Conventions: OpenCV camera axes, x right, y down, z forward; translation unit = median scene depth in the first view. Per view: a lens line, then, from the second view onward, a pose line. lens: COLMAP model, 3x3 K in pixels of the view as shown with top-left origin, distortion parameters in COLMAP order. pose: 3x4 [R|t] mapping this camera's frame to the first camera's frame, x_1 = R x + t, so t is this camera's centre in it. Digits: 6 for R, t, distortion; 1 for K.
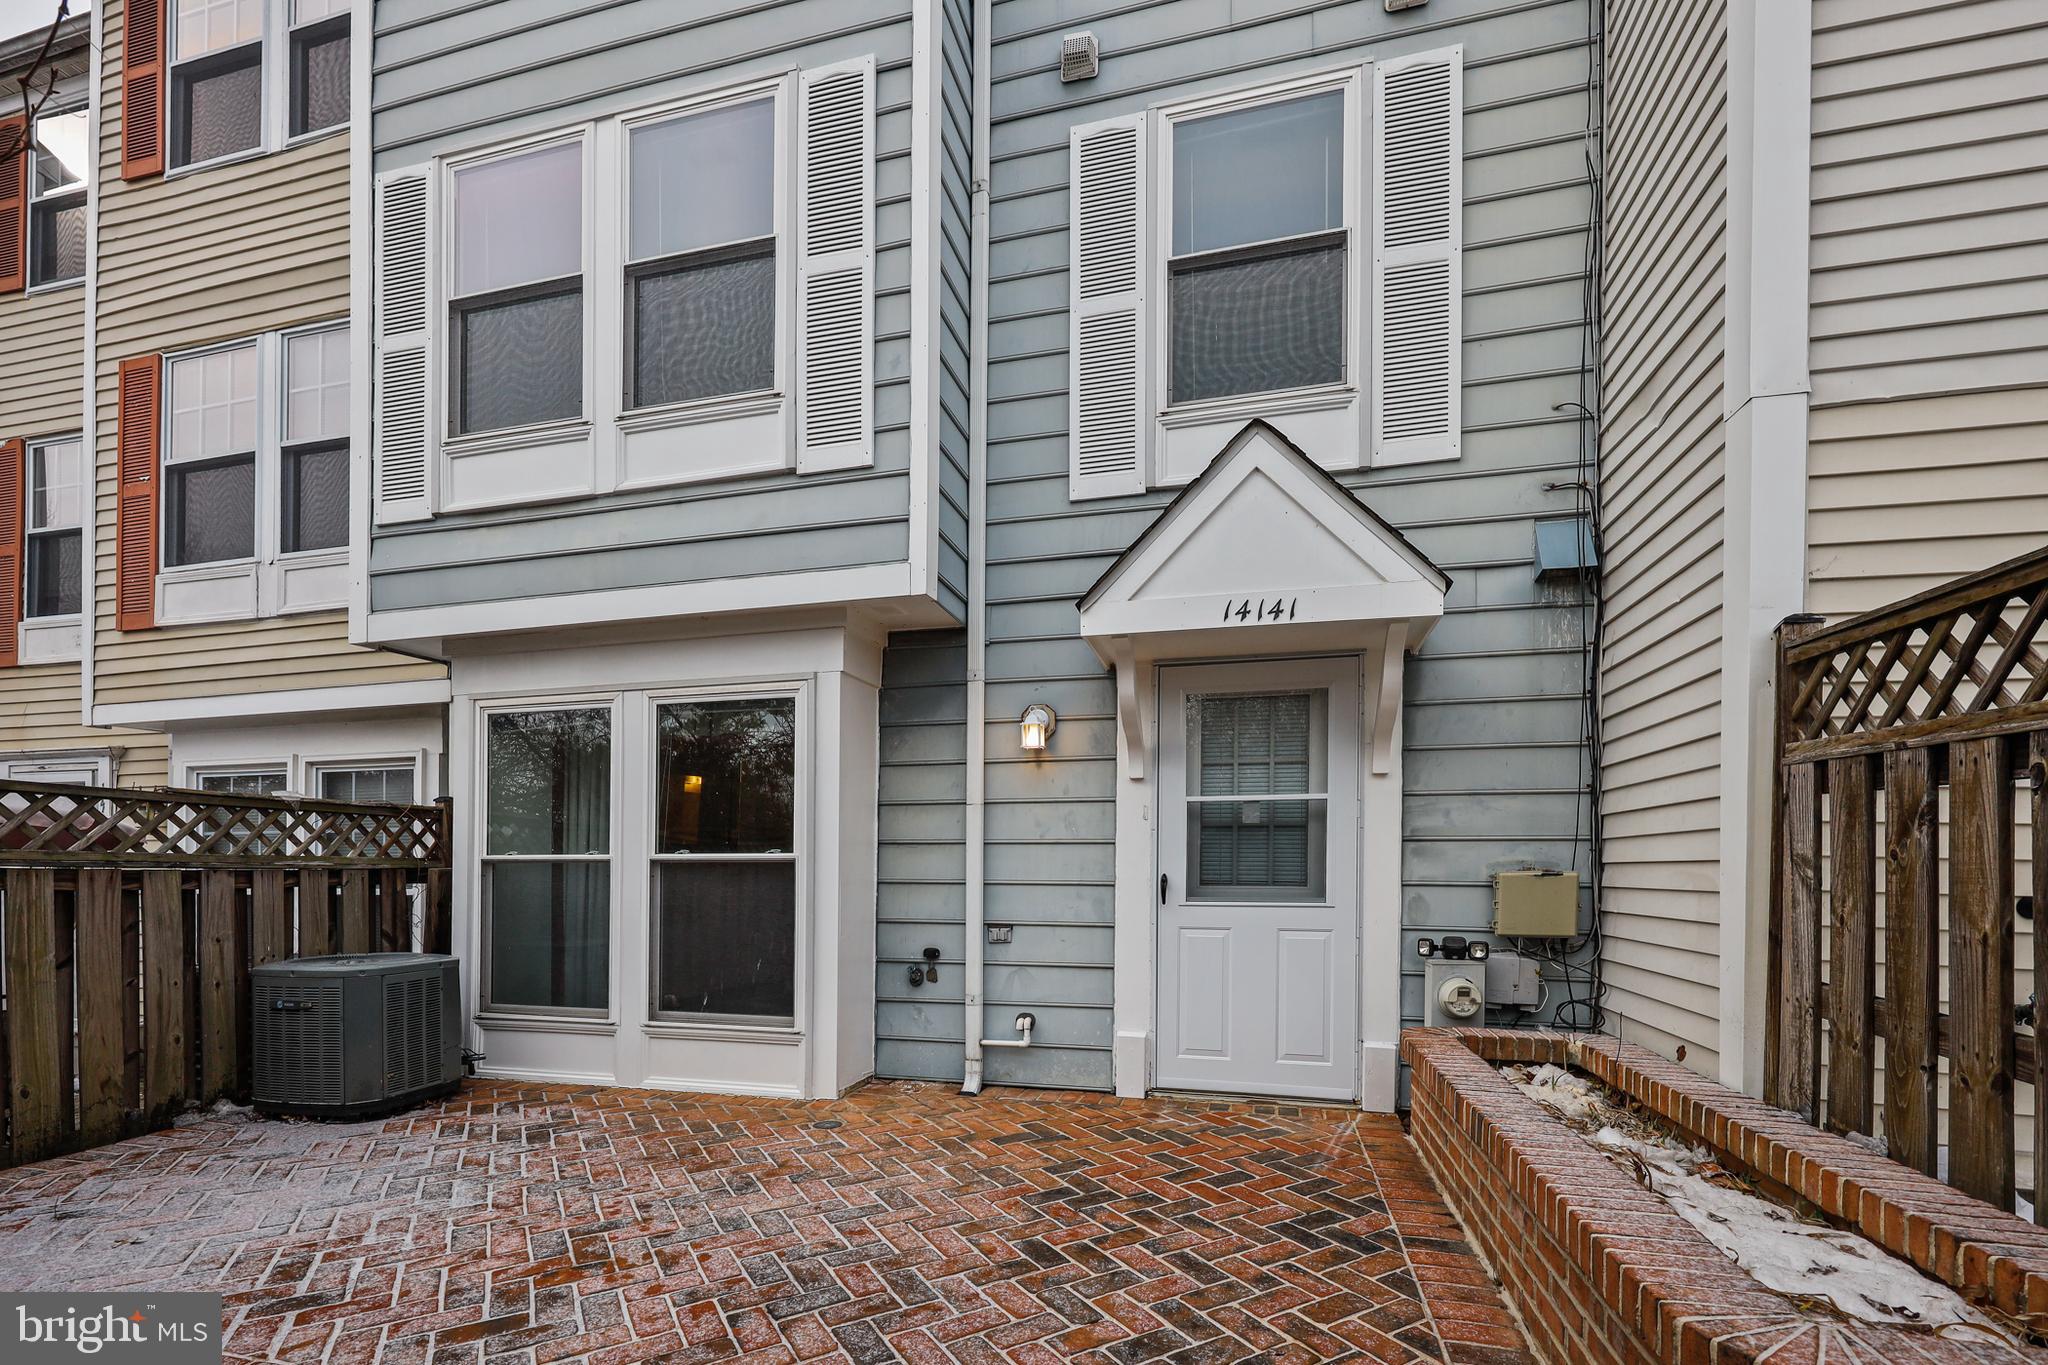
lens RADIAL K [[920.2, 0, 1026.6], [0, 920.2, 854.5], [0, 0, 1]] dist [0.004480, -0.002956]
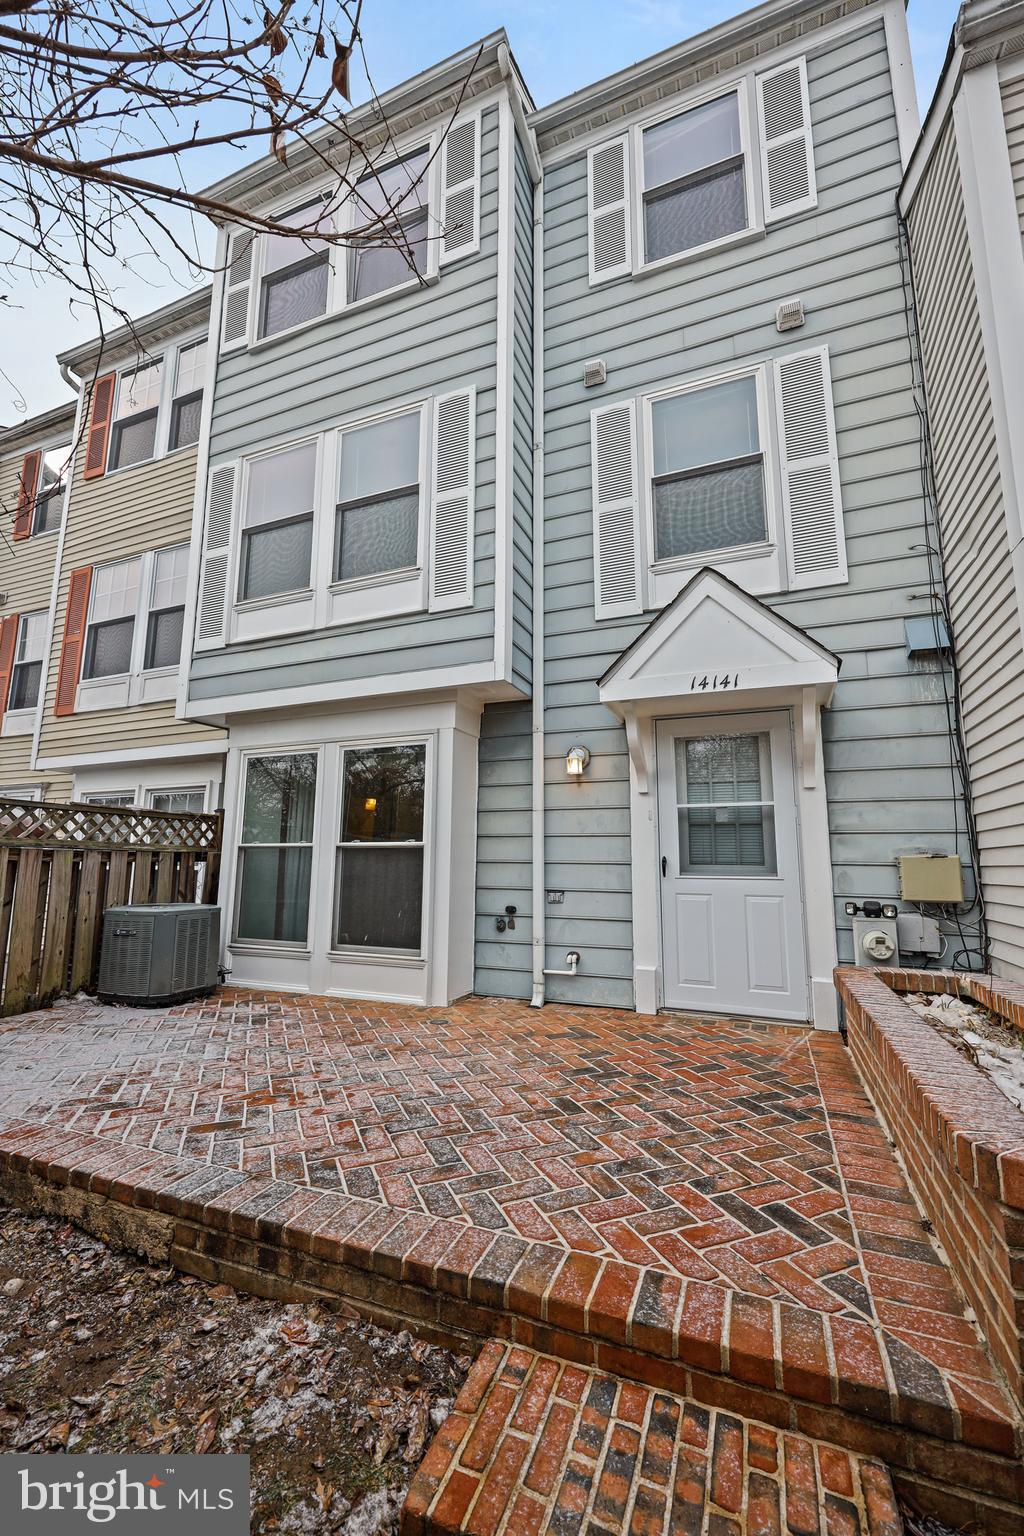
lens RADIAL K [[631.4, 0, 508.5], [0, 631.4, 758.2], [0, 0, 1]] dist [-0.000102, 0.000633]
pose [[0.990338, -0.016170, -0.137731, 0.045000], [-0.005025, 0.988342, -0.152165, 0.021207], [0.138586, 0.151387, 0.978711, -0.059659]]
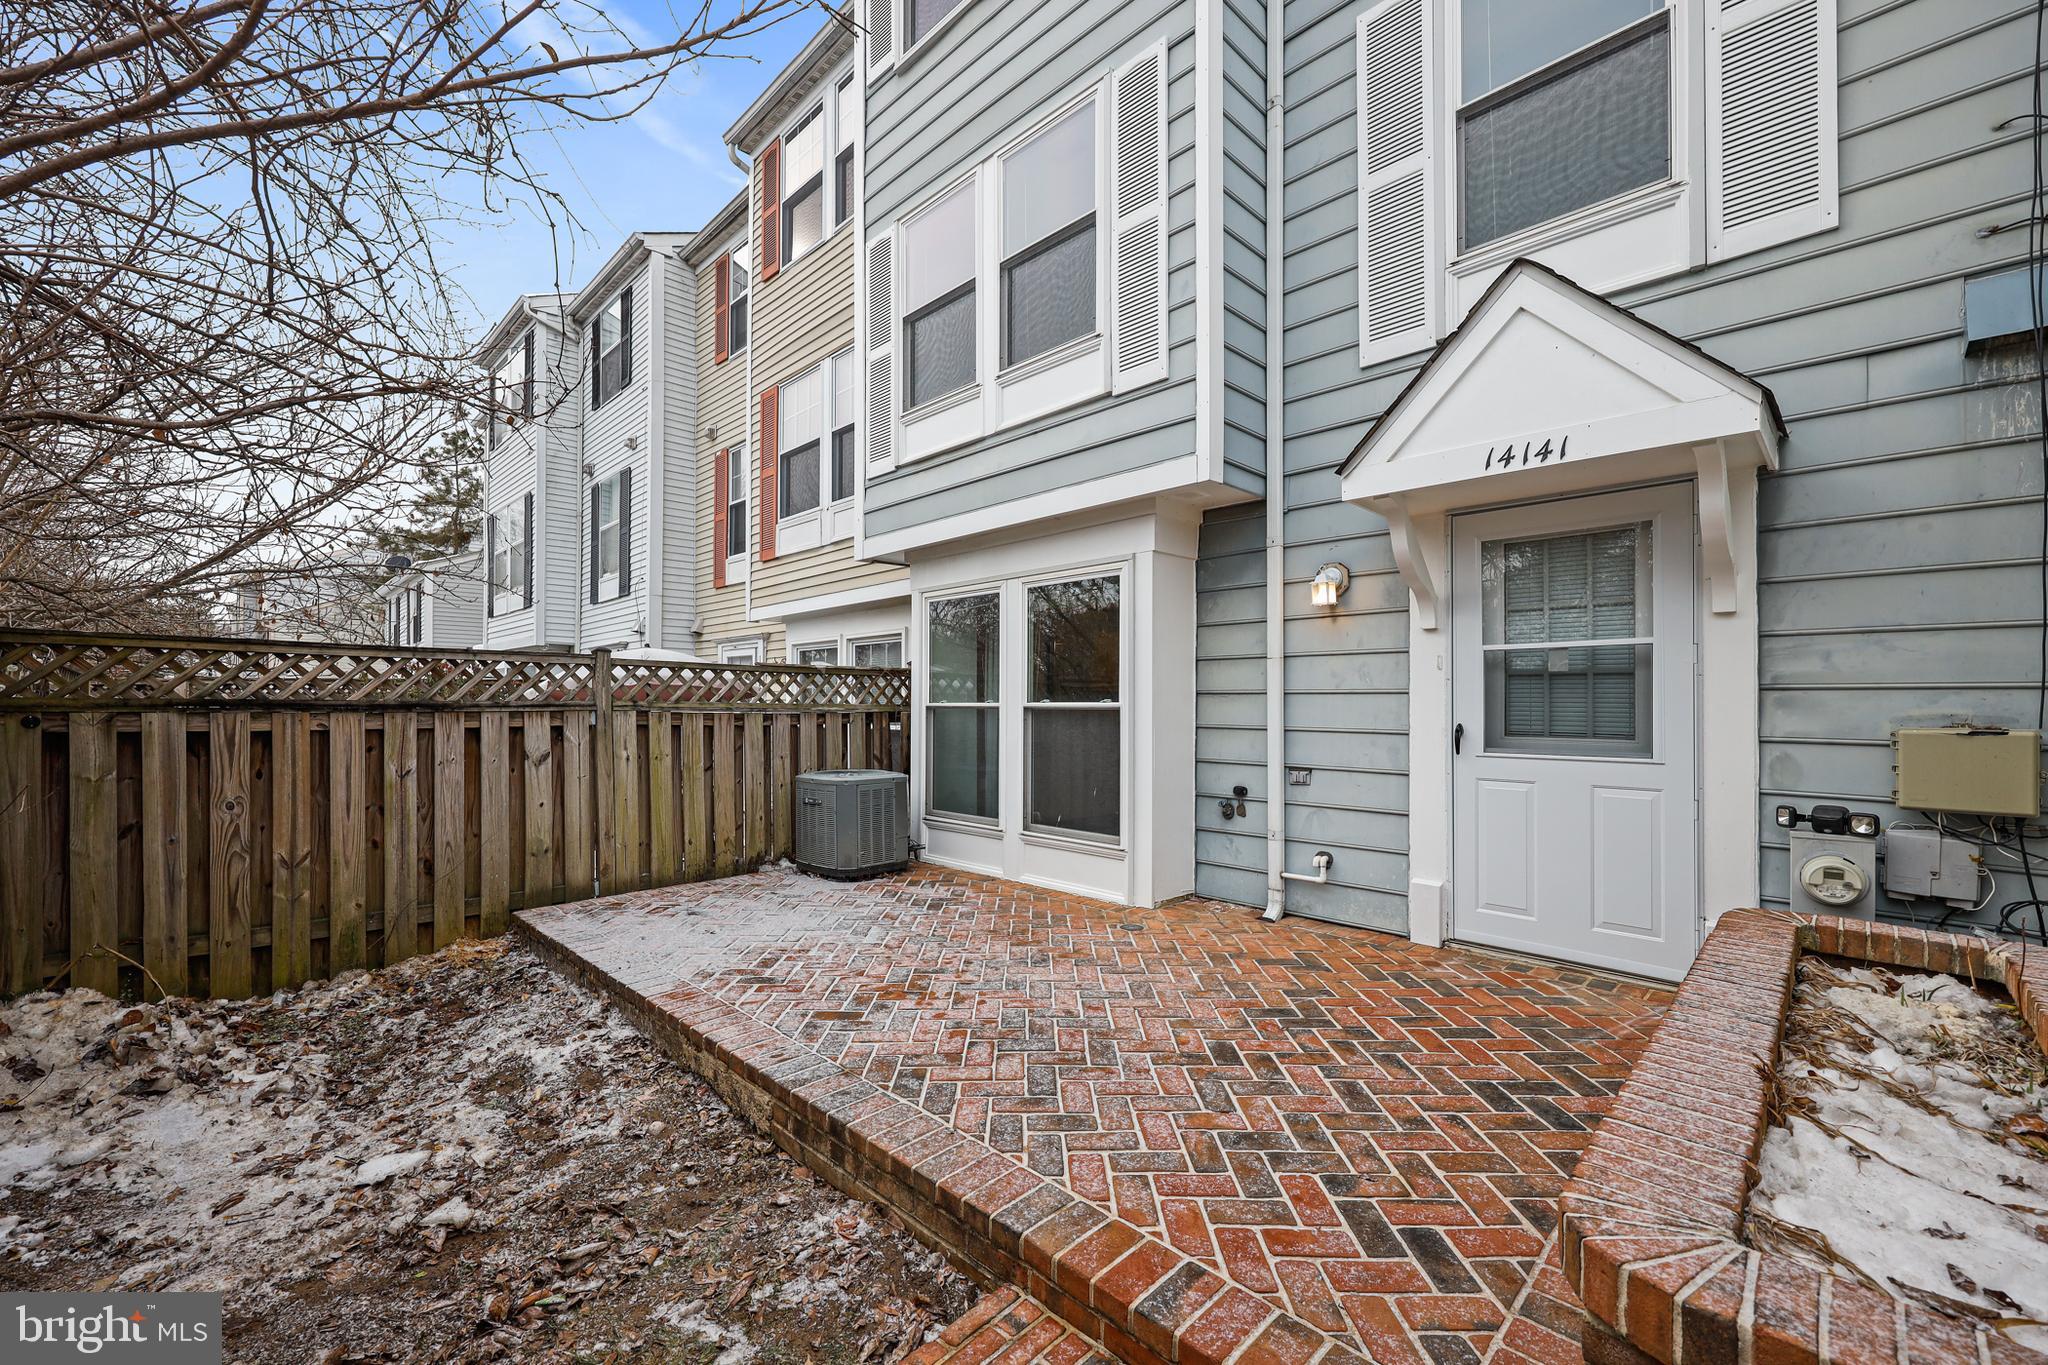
lens RADIAL K [[841.8, 0, 1005.0], [0, 841.8, 688.2], [0, 0, 1]] dist [-0.000102, 0.000633]
pose [[0.850553, -0.009298, -0.525807, 0.214897], [0.006971, 0.999955, -0.006406, -0.015119], [0.525843, 0.001783, 0.850580, -0.033491]]
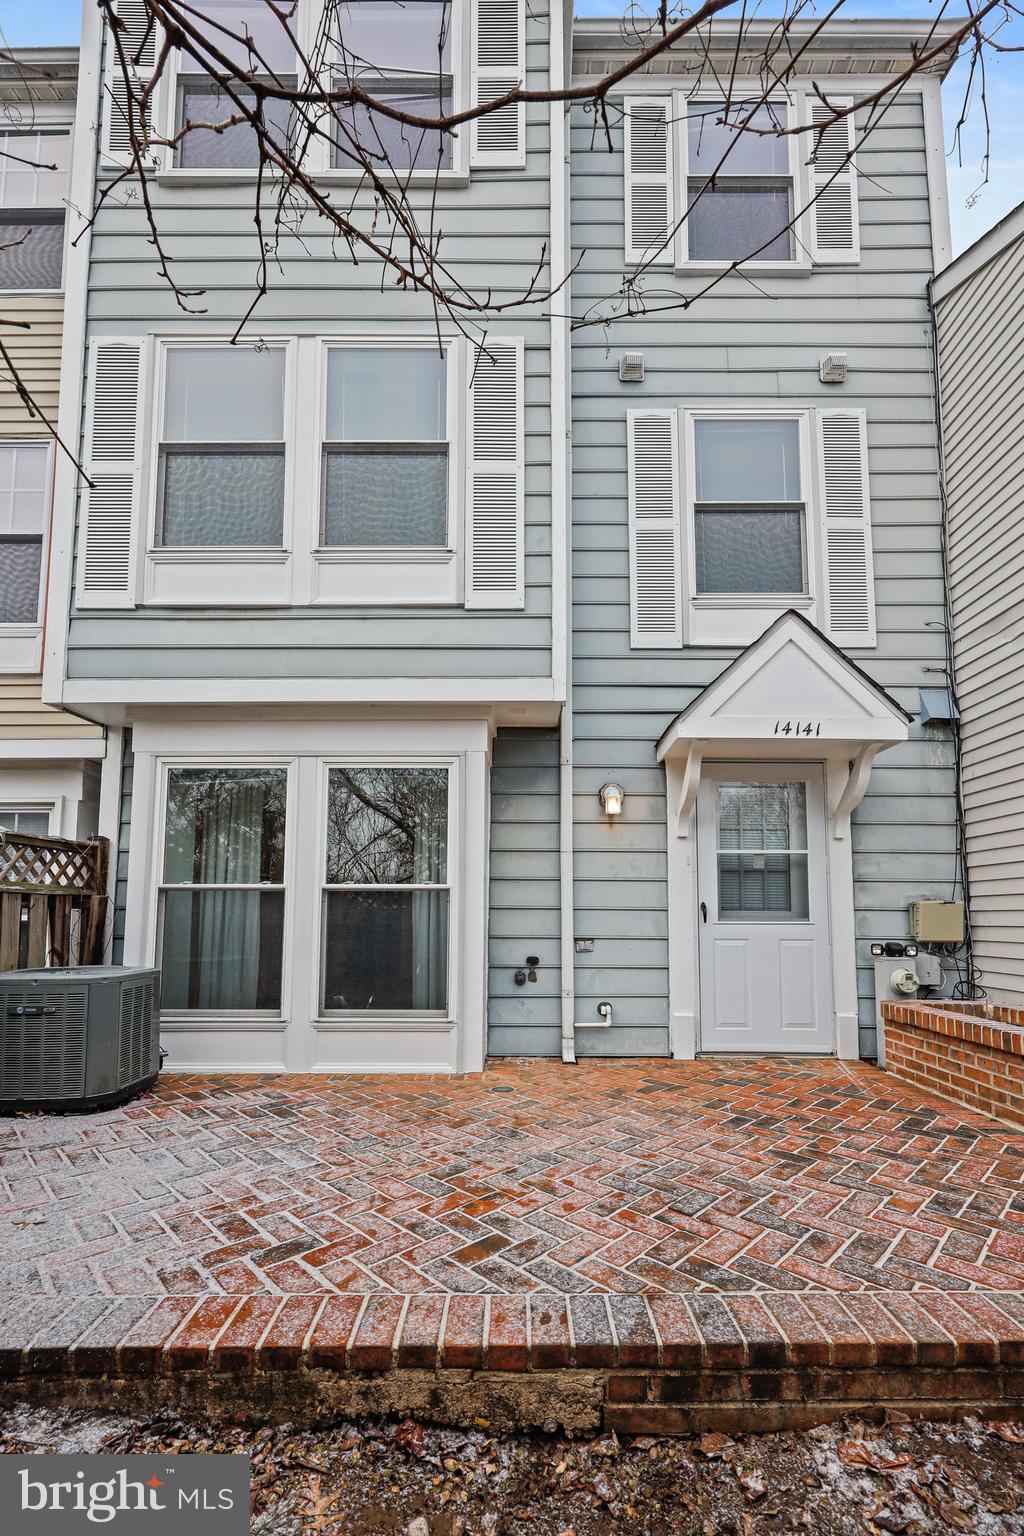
lens RADIAL K [[664.3, 0, 516.2], [0, 664.3, 855.4], [0, 0, 1]] dist [-0.000922, 0.000447]
pose [[0.967795, 0.026089, 0.250384, -0.412821], [-0.006879, 0.996985, -0.077291, 0.031258], [-0.251645, 0.073080, 0.965056, 0.050057]]
